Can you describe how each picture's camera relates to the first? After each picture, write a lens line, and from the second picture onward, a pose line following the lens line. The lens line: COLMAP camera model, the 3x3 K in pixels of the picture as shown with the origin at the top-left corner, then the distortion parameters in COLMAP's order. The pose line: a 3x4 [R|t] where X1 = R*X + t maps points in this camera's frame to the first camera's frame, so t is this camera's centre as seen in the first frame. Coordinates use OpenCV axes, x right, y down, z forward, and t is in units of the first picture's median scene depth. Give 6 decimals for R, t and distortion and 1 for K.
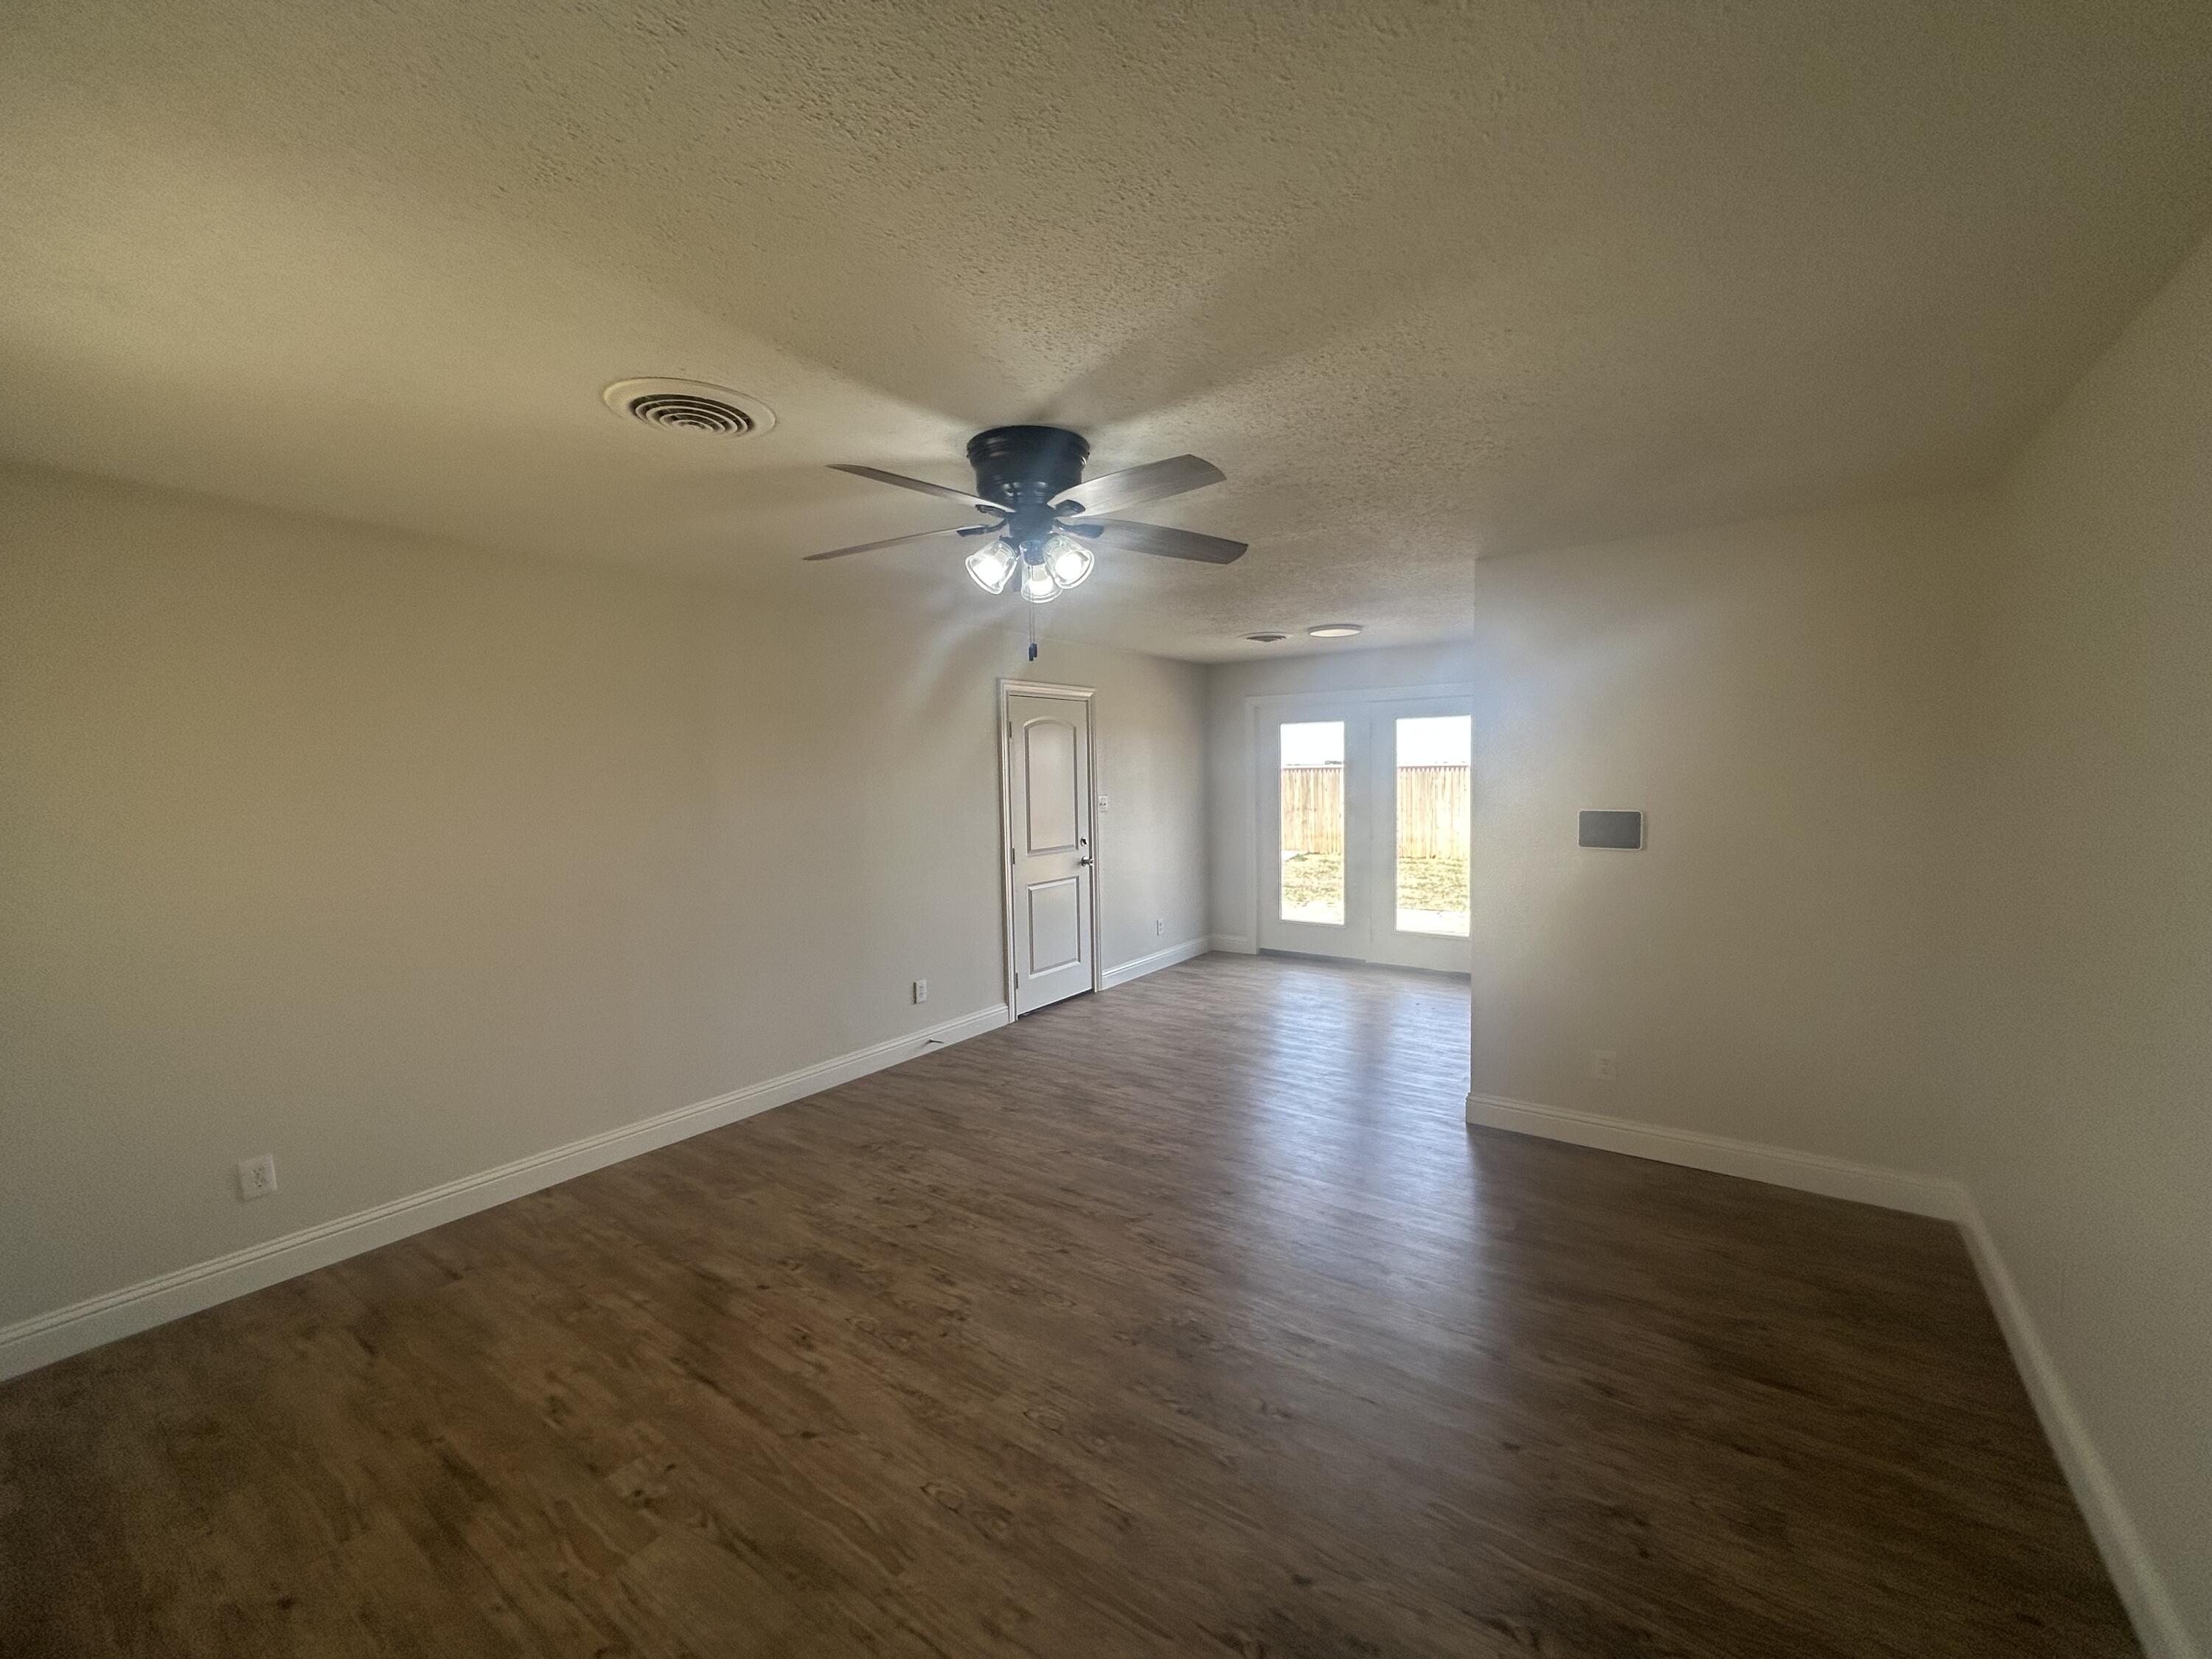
lens RADIAL K [[898.0, 0, 1106.0], [0, 898.0, 829.5], [0, 0, 1]] dist [0.000255, 0.000223]
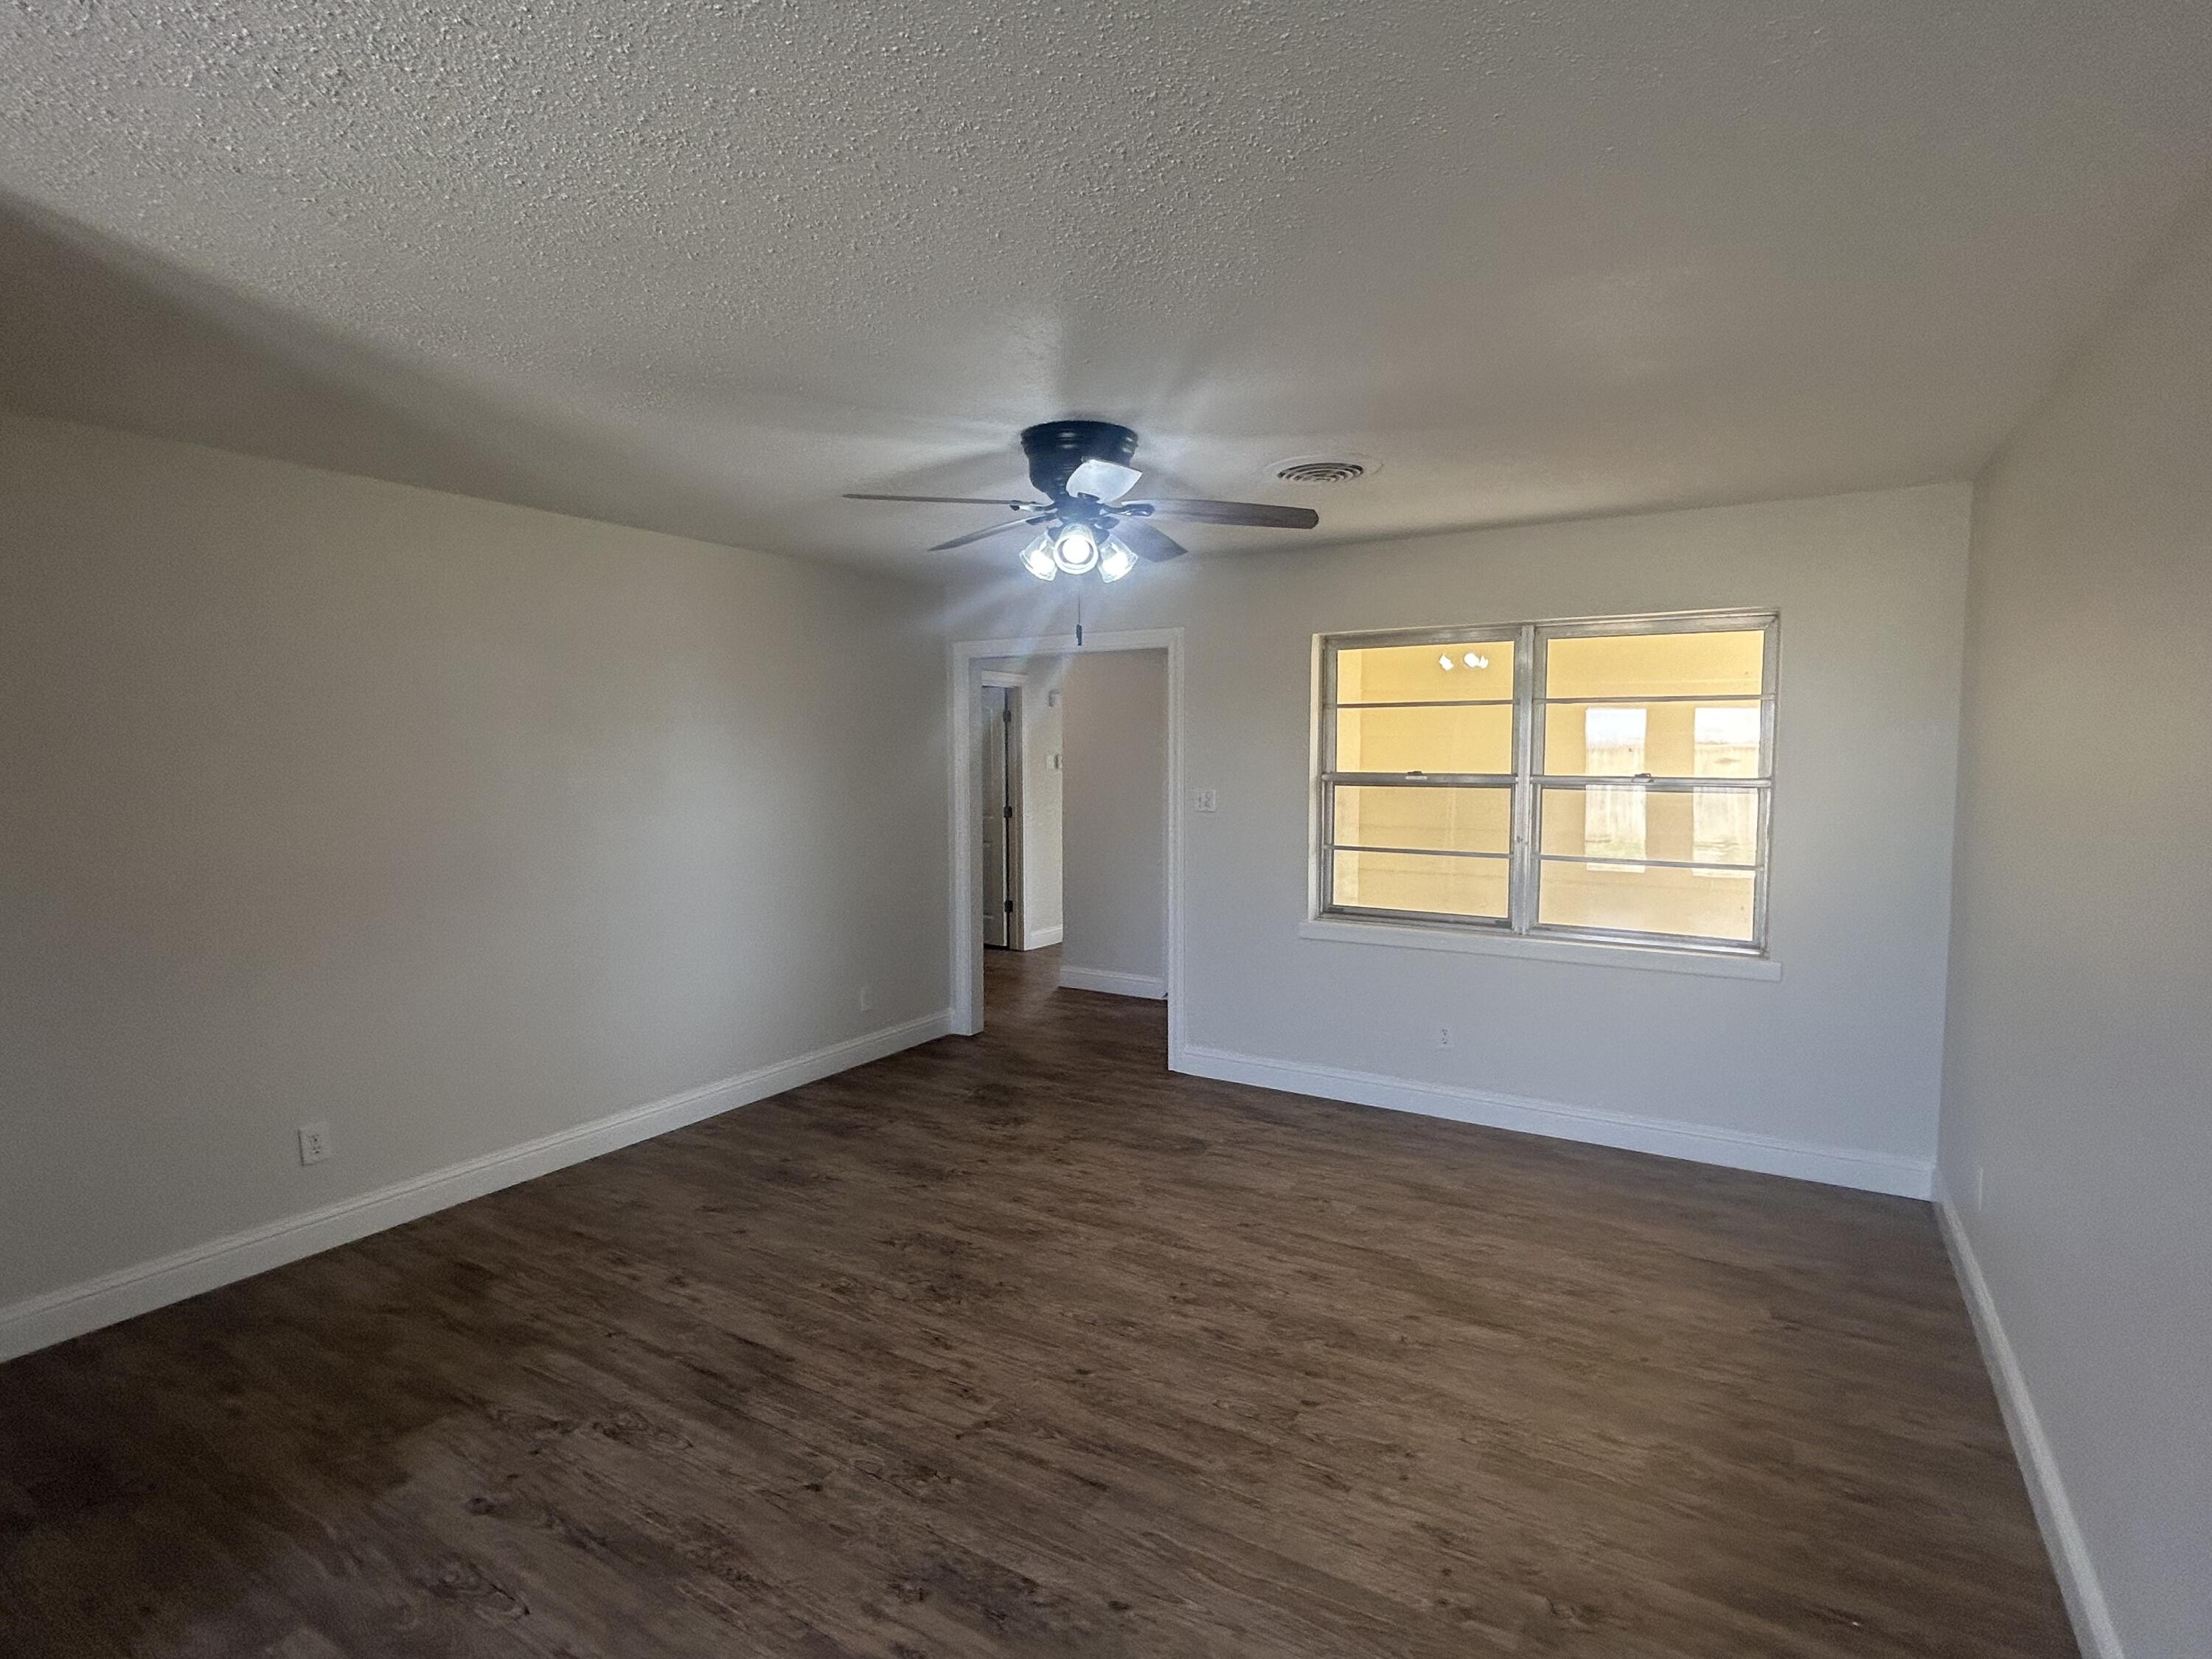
lens RADIAL K [[1094.0, 0, 1106.0], [0, 1094.0, 829.5], [0, 0, 1]] dist [-0.000966, -0.000104]
pose [[-0.997329, 0.027024, -0.067852, -0.017638], [0.017684, 0.990734, 0.134662, -0.127337], [0.070862, 0.133103, -0.988566, 2.051775]]
